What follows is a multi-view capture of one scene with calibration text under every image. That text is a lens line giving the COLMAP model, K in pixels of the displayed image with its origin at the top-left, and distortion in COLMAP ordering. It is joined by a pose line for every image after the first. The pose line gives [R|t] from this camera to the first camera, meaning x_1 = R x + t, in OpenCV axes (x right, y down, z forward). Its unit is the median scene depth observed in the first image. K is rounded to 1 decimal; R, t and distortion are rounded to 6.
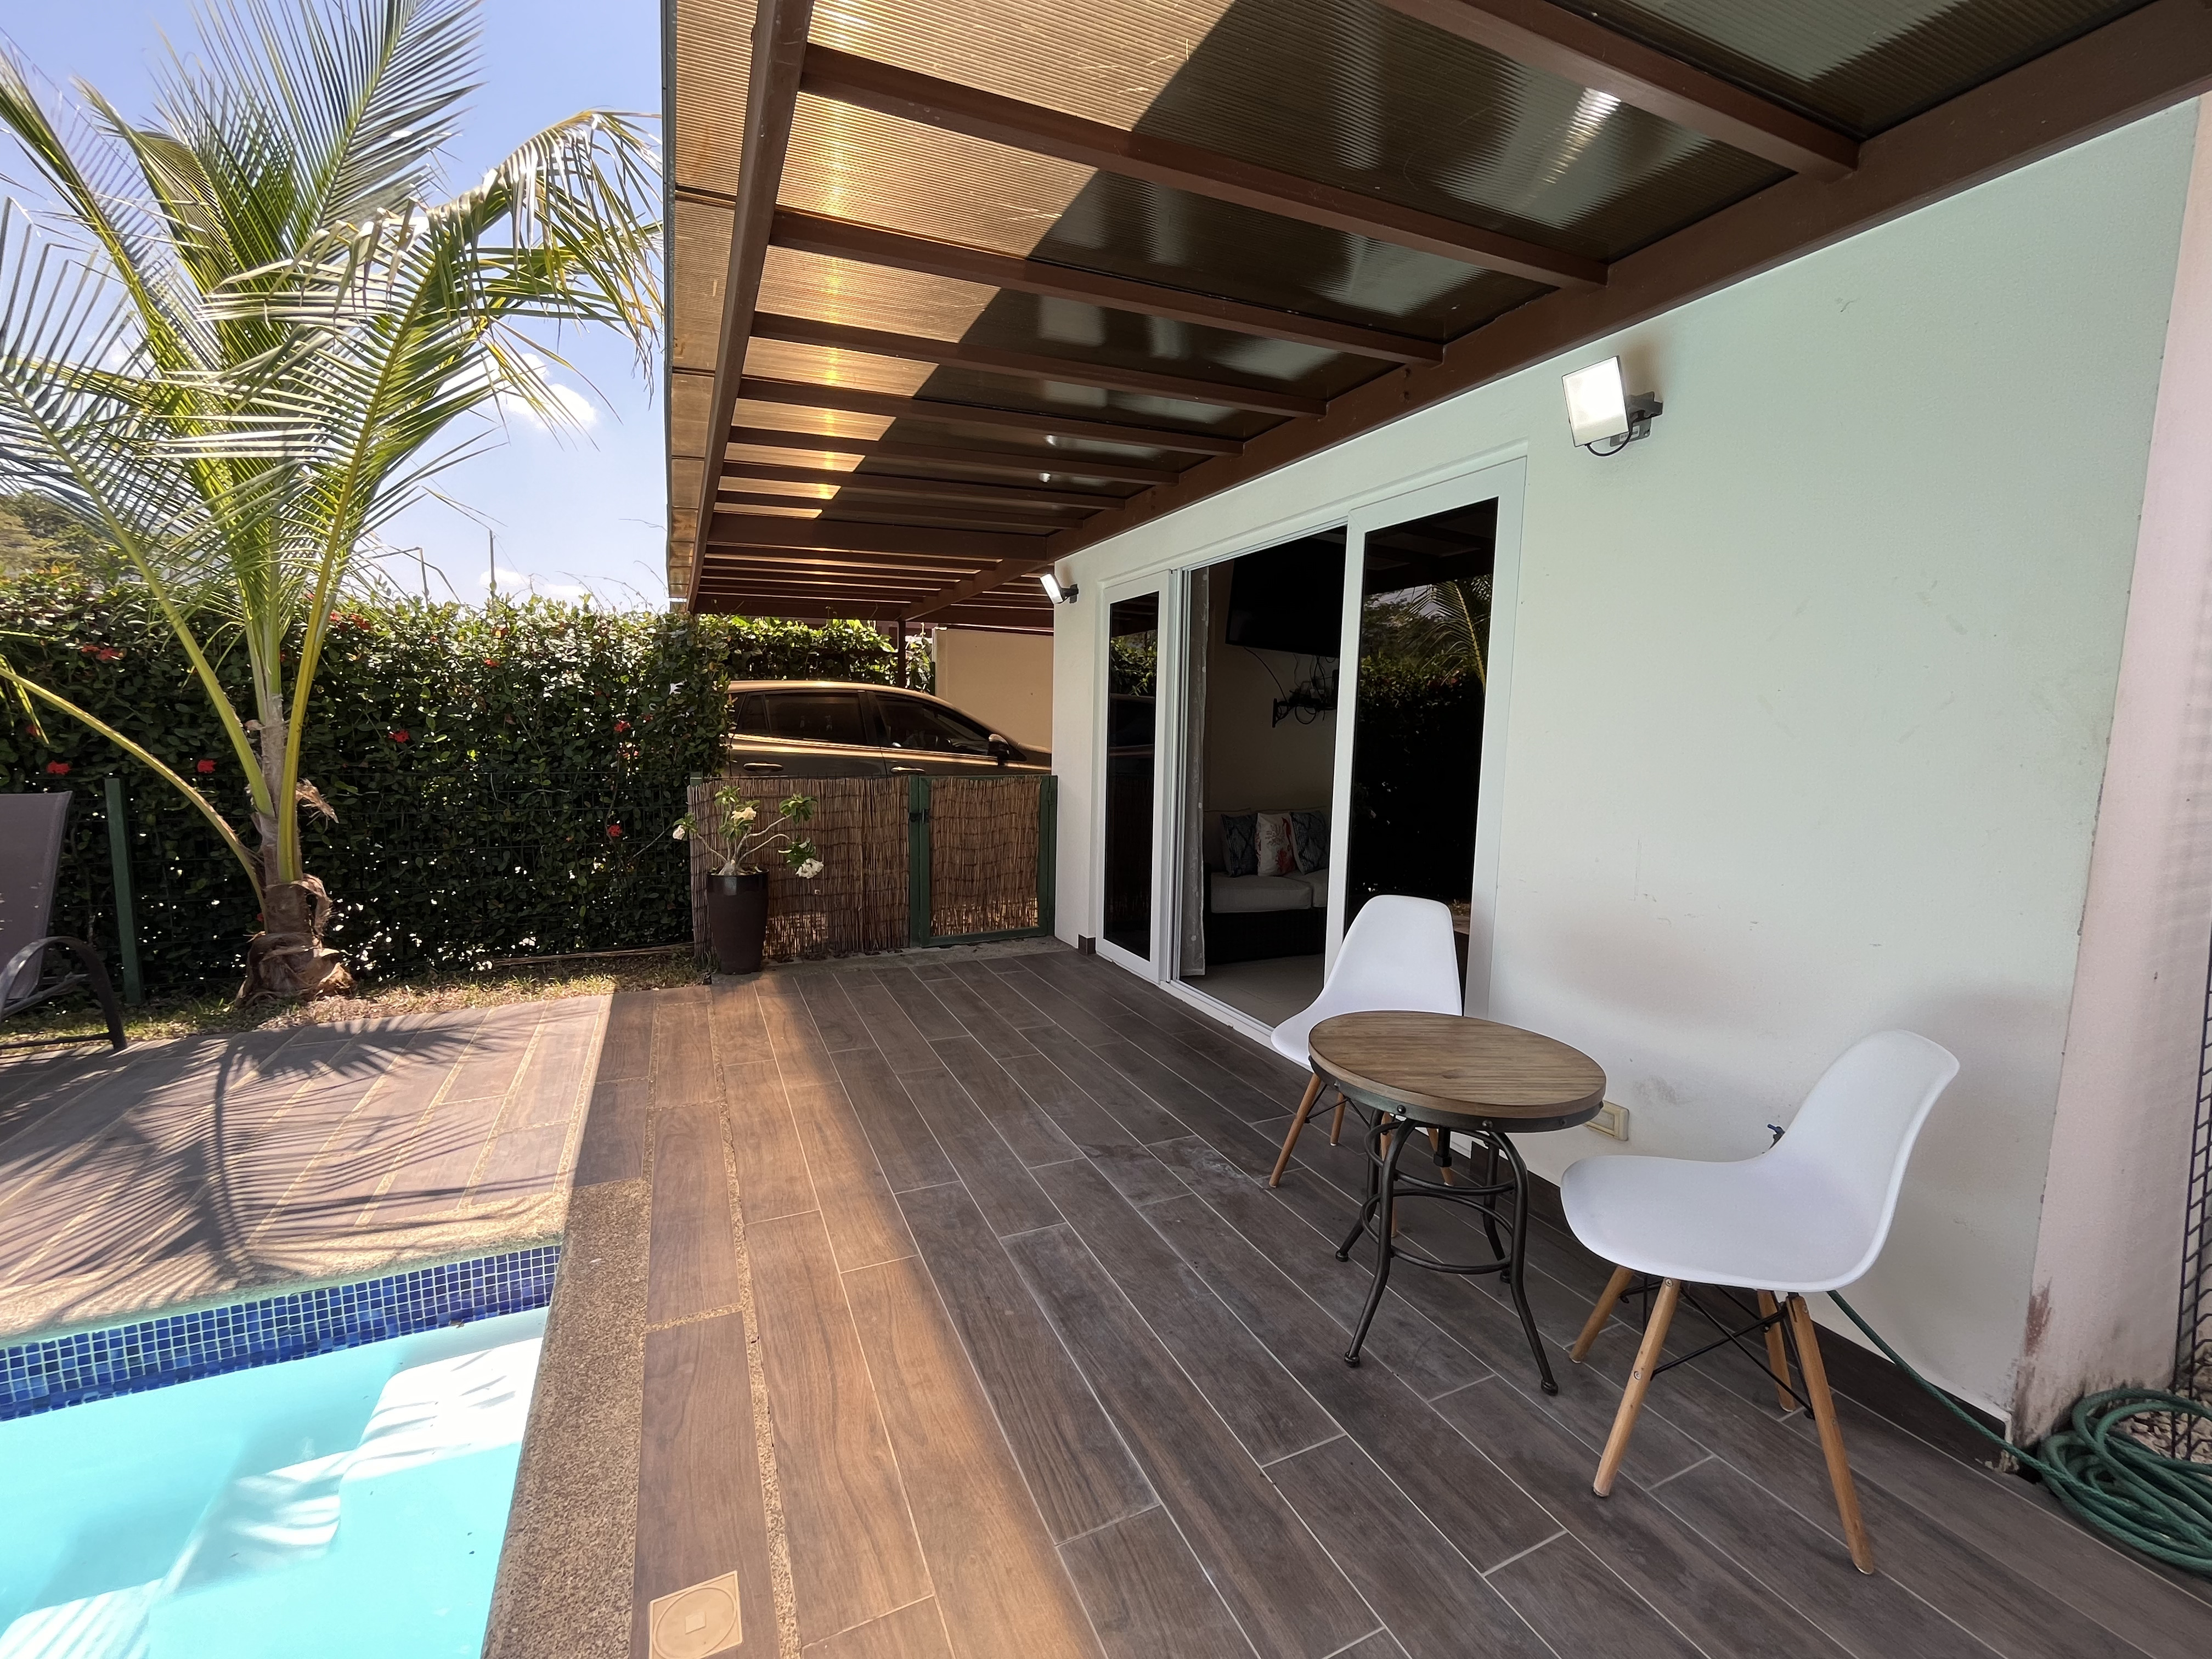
lens RADIAL K [[907.9, 0, 1104.8], [0, 907.9, 827.2], [0, 0, 1]] dist [-0.002054, -0.000443]
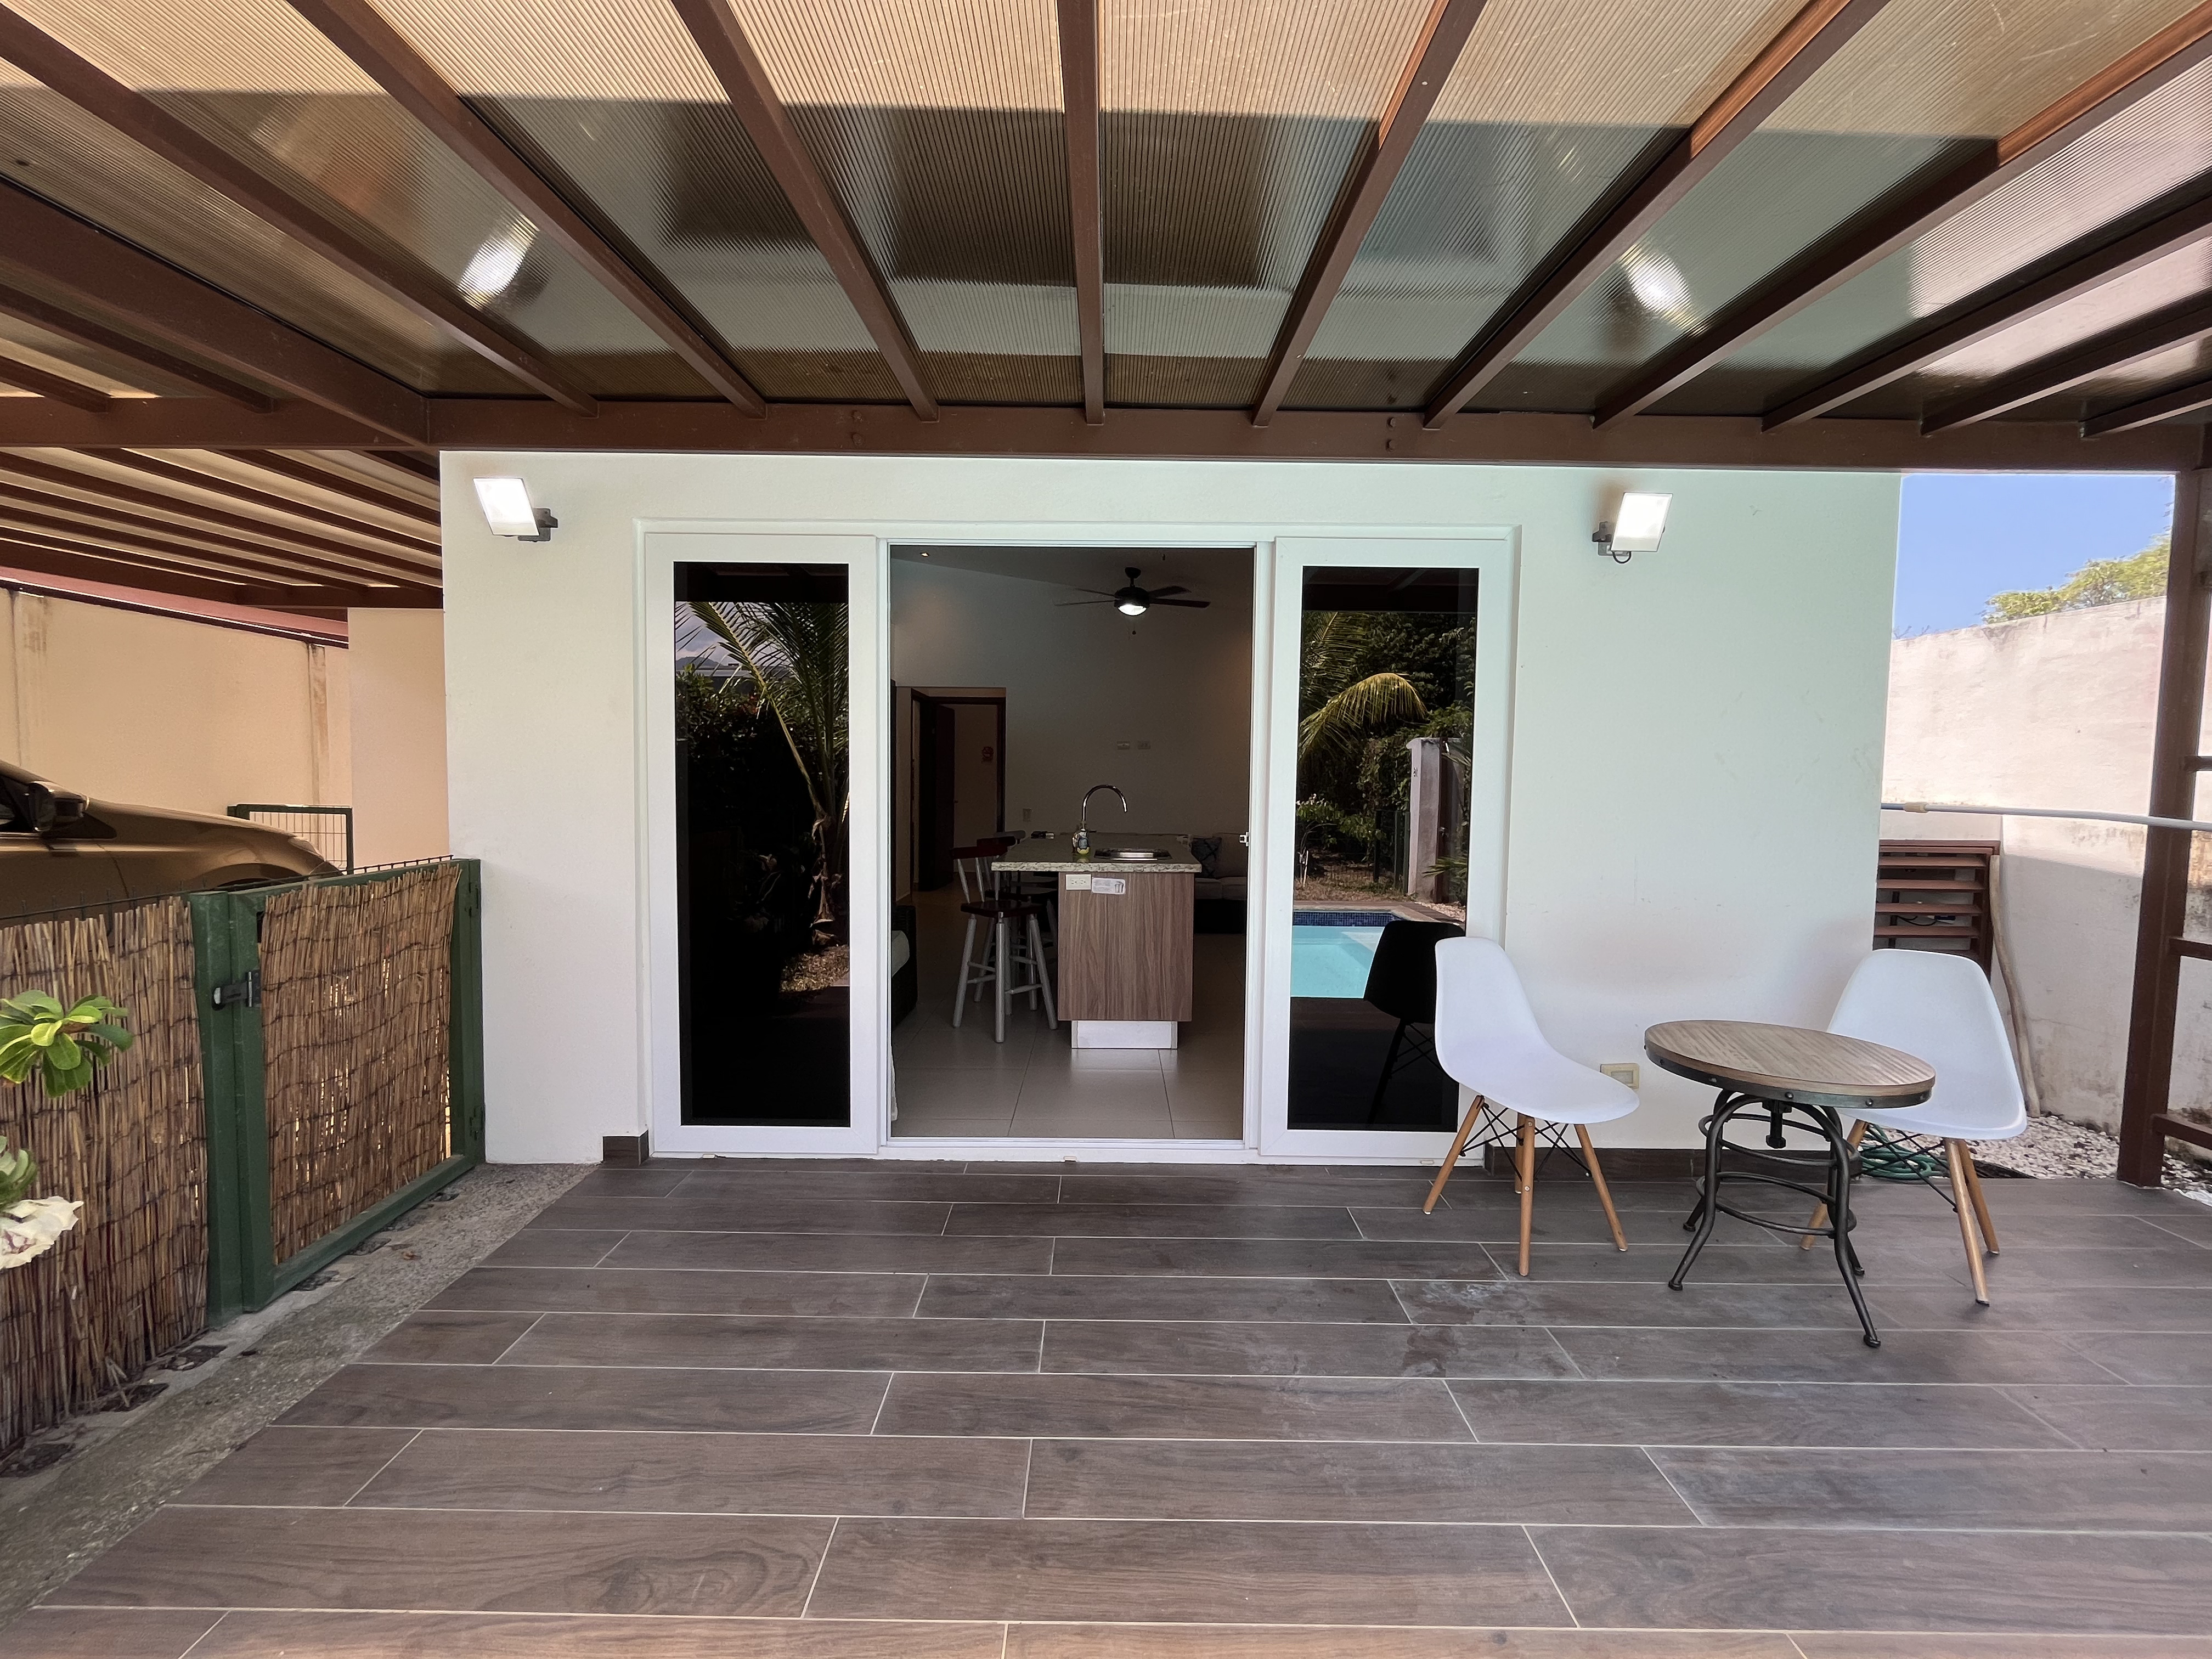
lens RADIAL K [[907.9, 0, 1104.8], [0, 907.9, 827.2], [0, 0, 1]] dist [-0.002054, -0.000443]
pose [[0.427970, -0.063306, 0.901573, -0.570100], [0.093706, 0.995276, 0.025405, -0.084271], [-0.898922, 0.073610, 0.431880, 0.683843]]
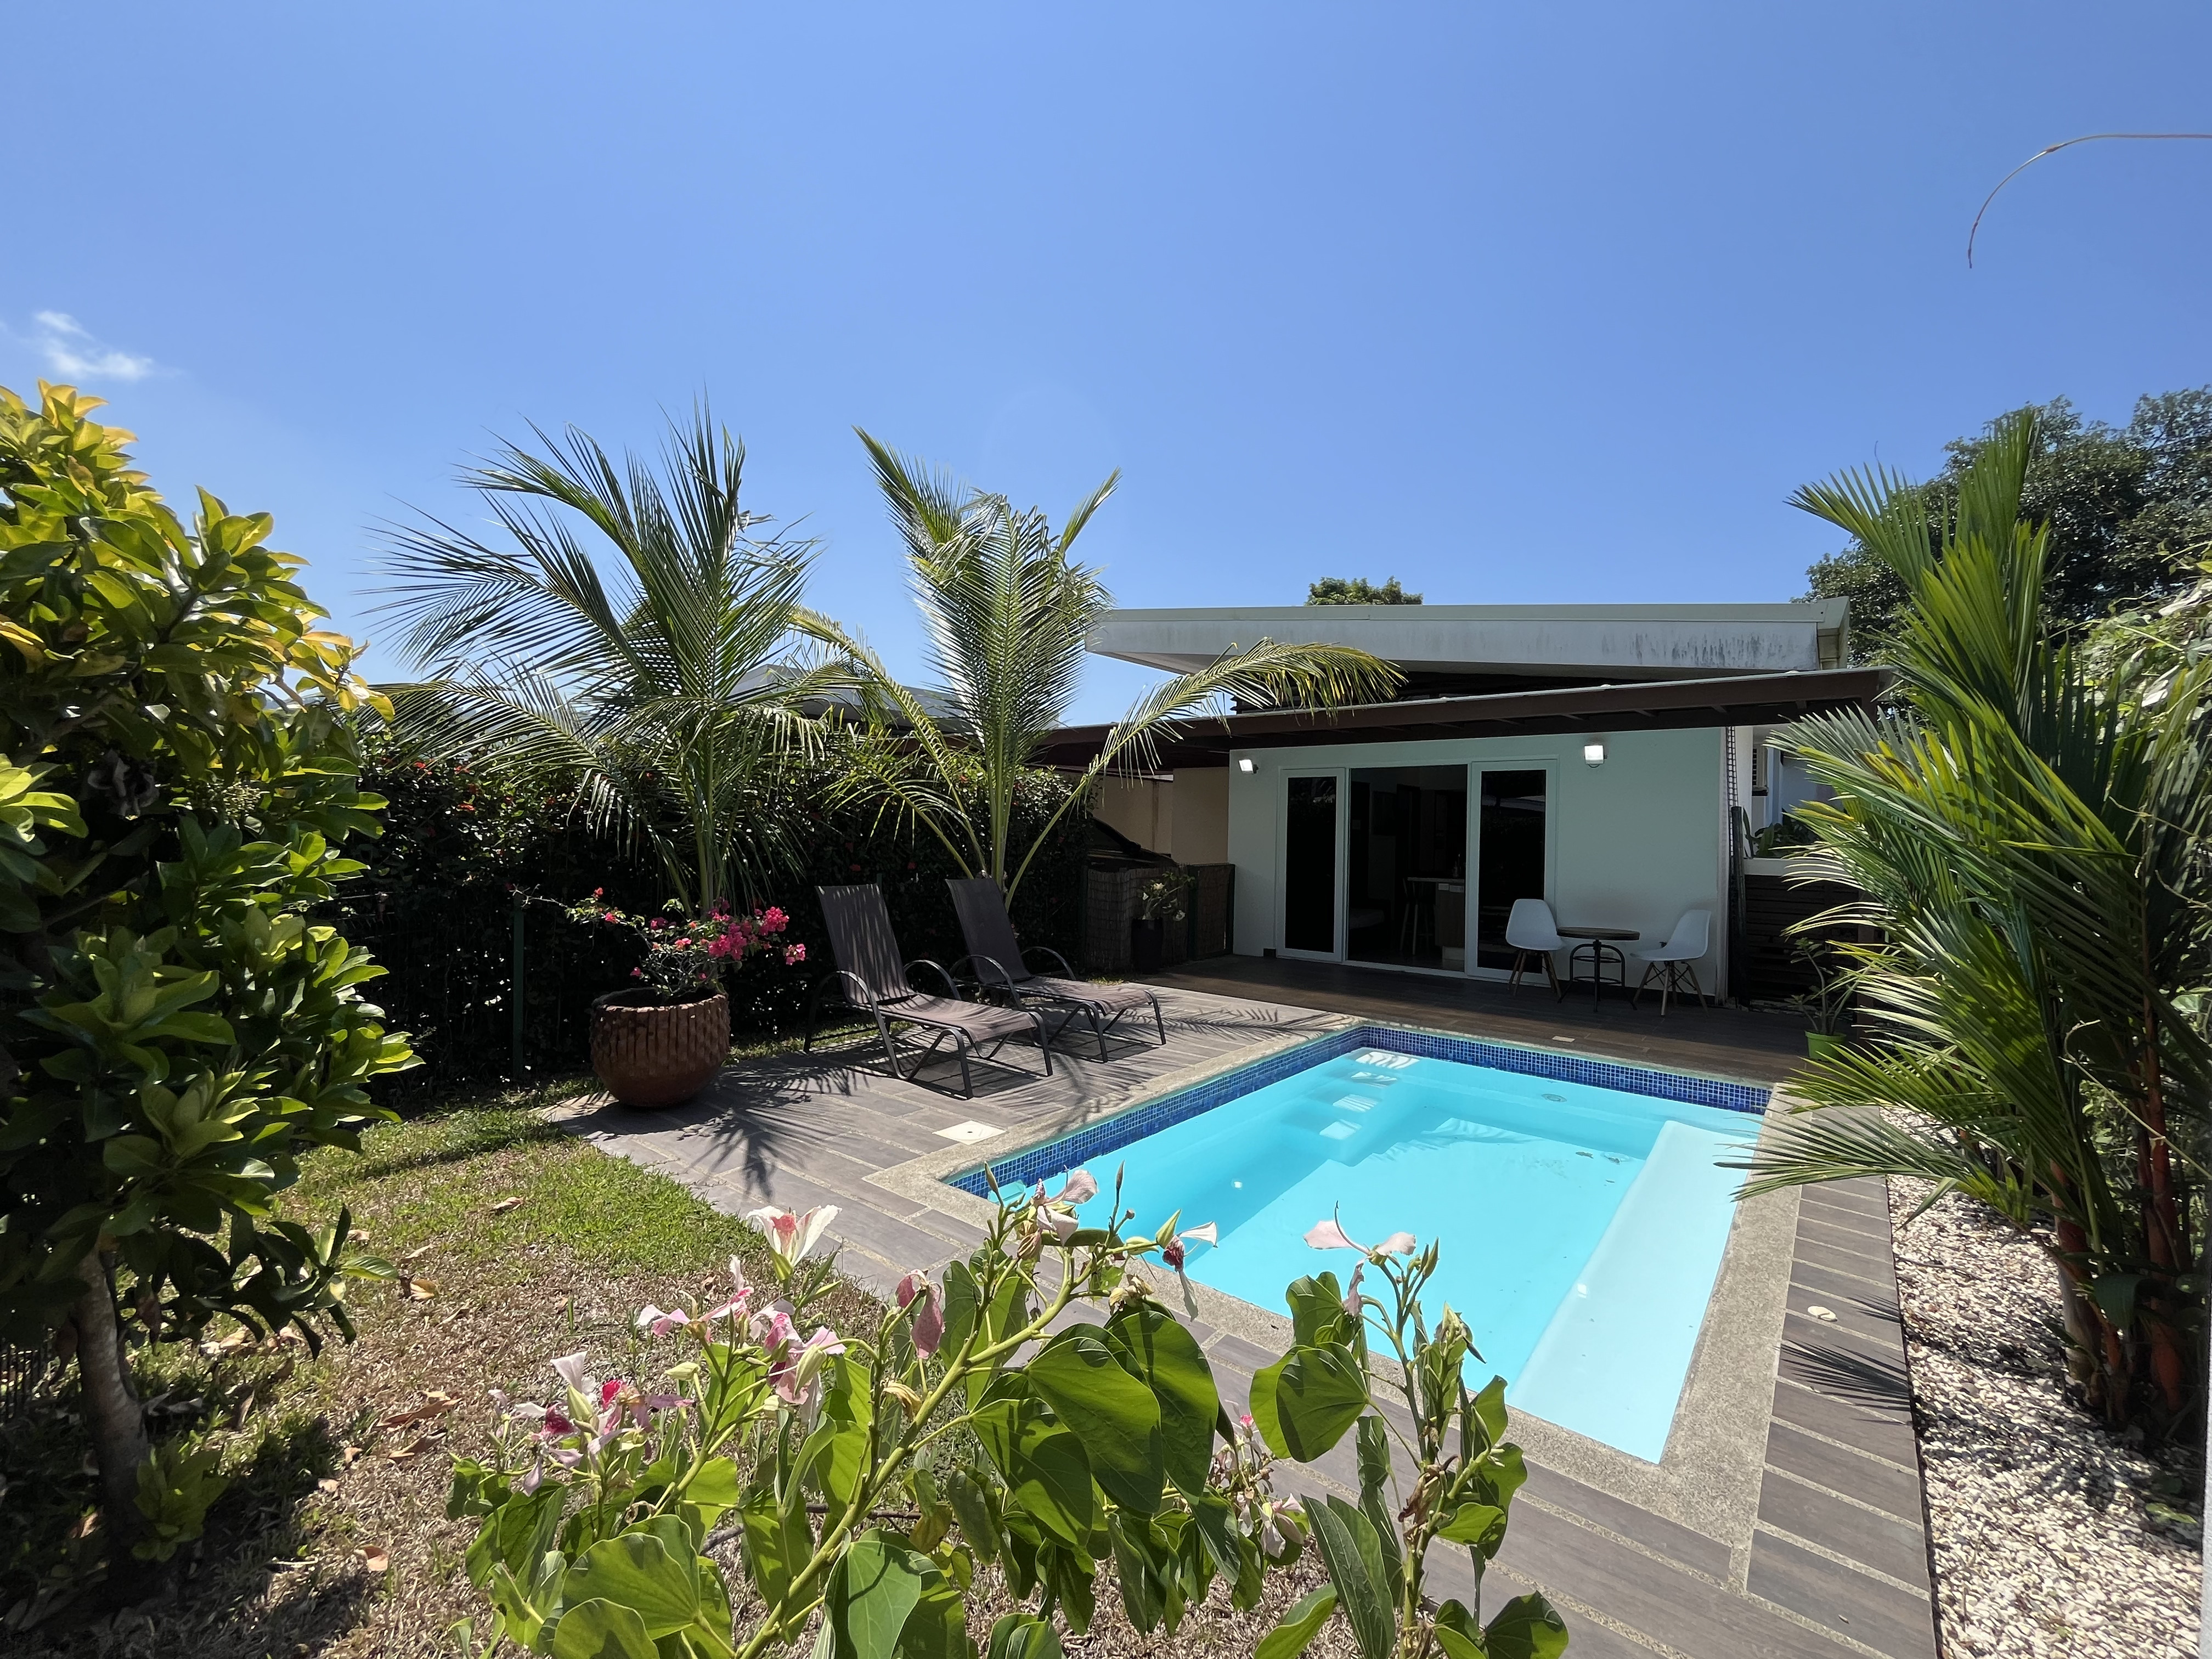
lens RADIAL K [[908.4, 0, 1106.0], [0, 908.4, 829.5], [0, 0, 1]] dist [-0.000668, -0.000264]
pose [[0.902284, -0.002871, 0.431132, -1.667851], [0.046620, 0.994764, -0.090942, 0.043944], [-0.428613, 0.102155, 0.897694, -0.846862]]
